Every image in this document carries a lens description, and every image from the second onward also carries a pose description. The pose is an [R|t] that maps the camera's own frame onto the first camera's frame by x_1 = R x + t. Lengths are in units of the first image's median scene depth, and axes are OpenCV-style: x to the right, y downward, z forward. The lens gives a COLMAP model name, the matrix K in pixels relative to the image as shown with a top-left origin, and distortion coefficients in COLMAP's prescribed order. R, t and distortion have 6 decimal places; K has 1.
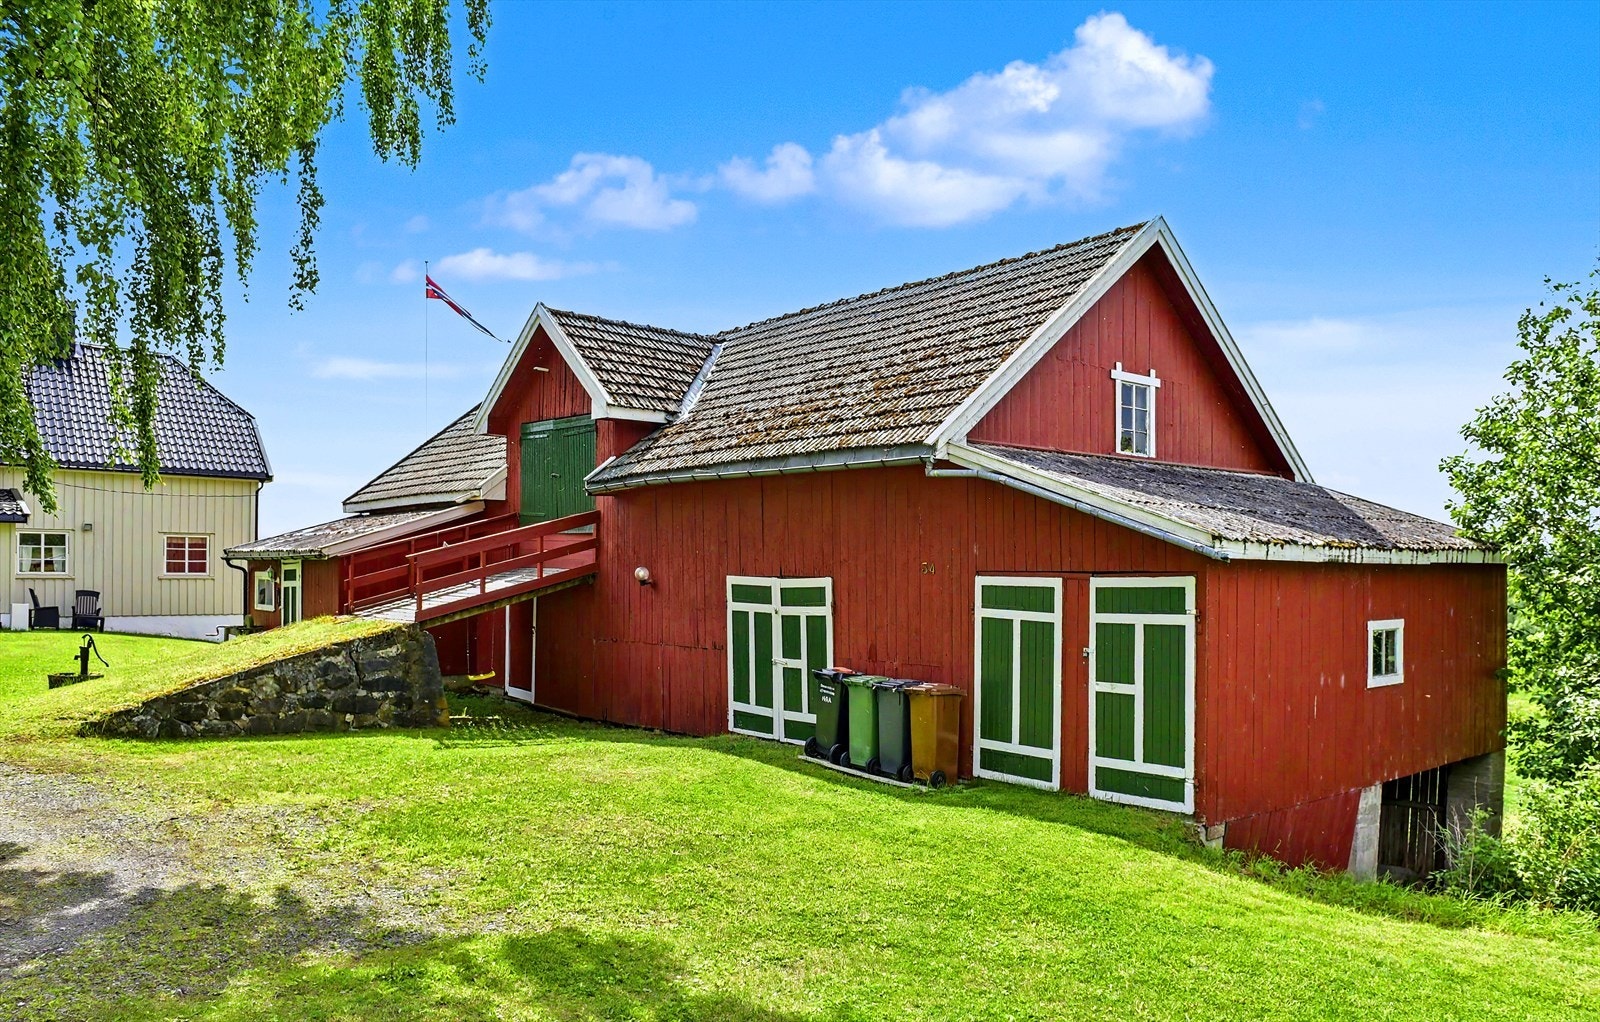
lens RADIAL K [[1123.9, 0, 840.4], [0, 1123.9, 573.0], [0, 0, 1]] dist [-0.024411, 0.002547]
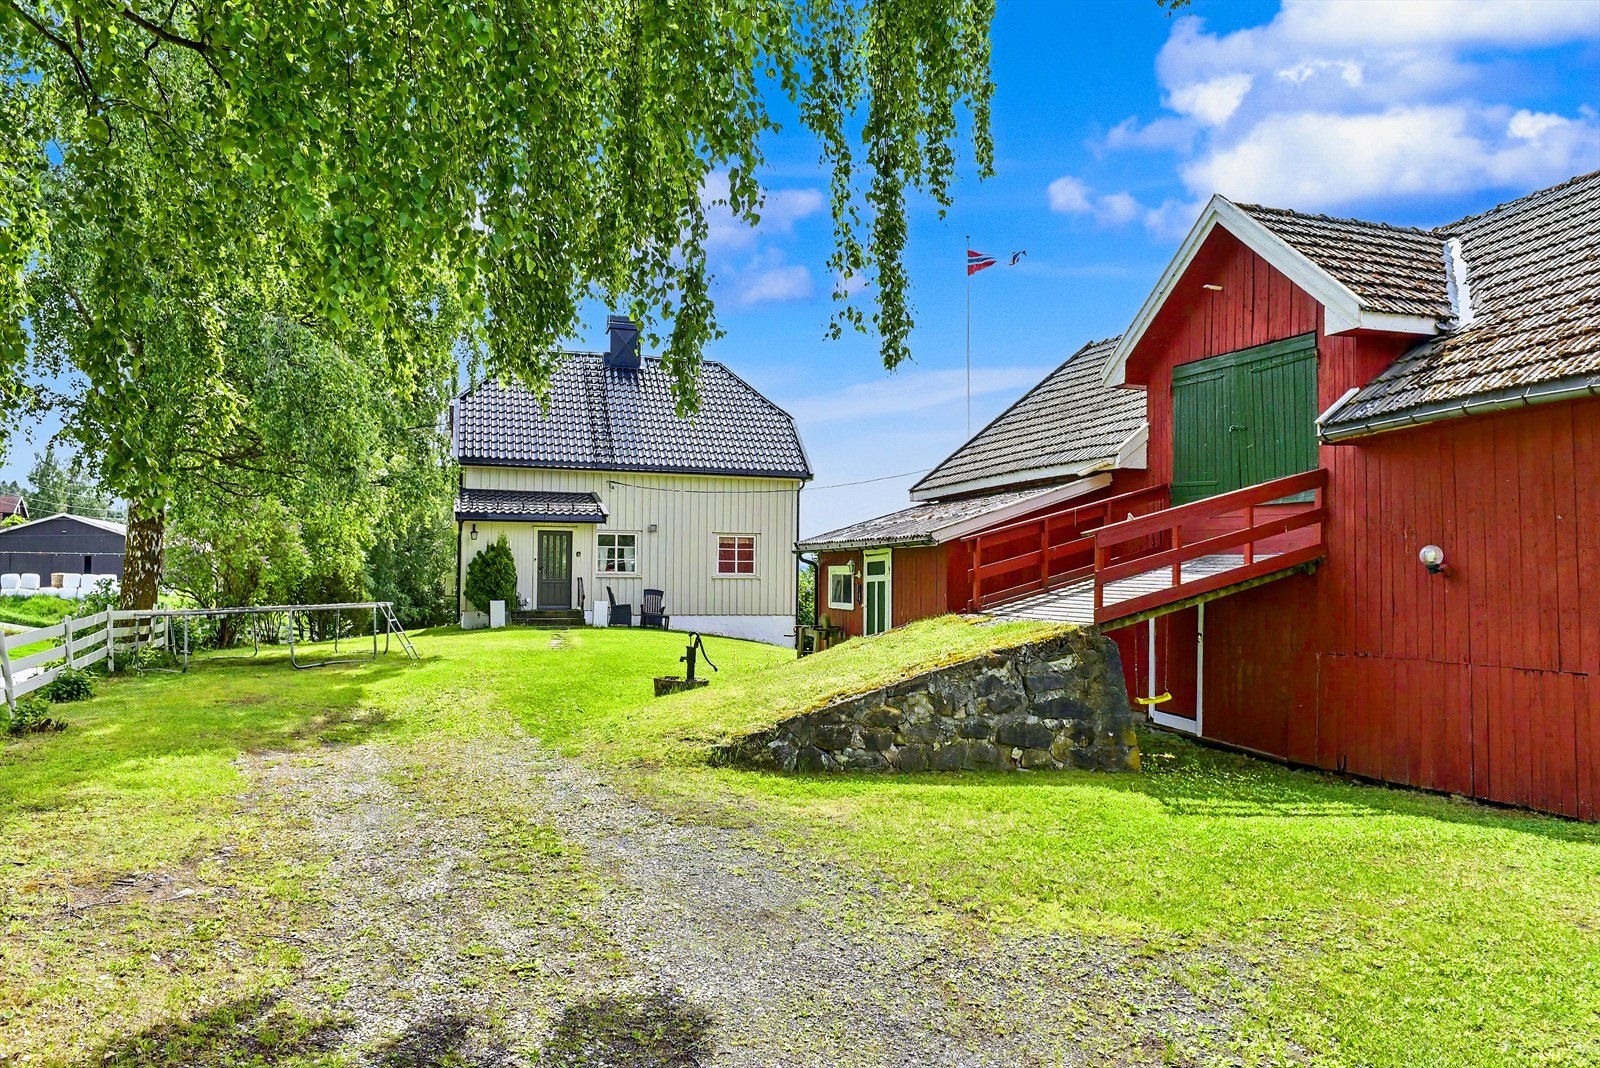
lens RADIAL K [[1089.4, 0, 800.2], [0, 1089.4, 536.3], [0, 0, 1]] dist [-0.007637, 0.000635]
pose [[0.907861, -0.017077, -0.418924, -0.231701], [-0.000730, 0.999104, -0.042309, 0.015635], [0.419271, 0.038716, 0.907035, 0.252311]]
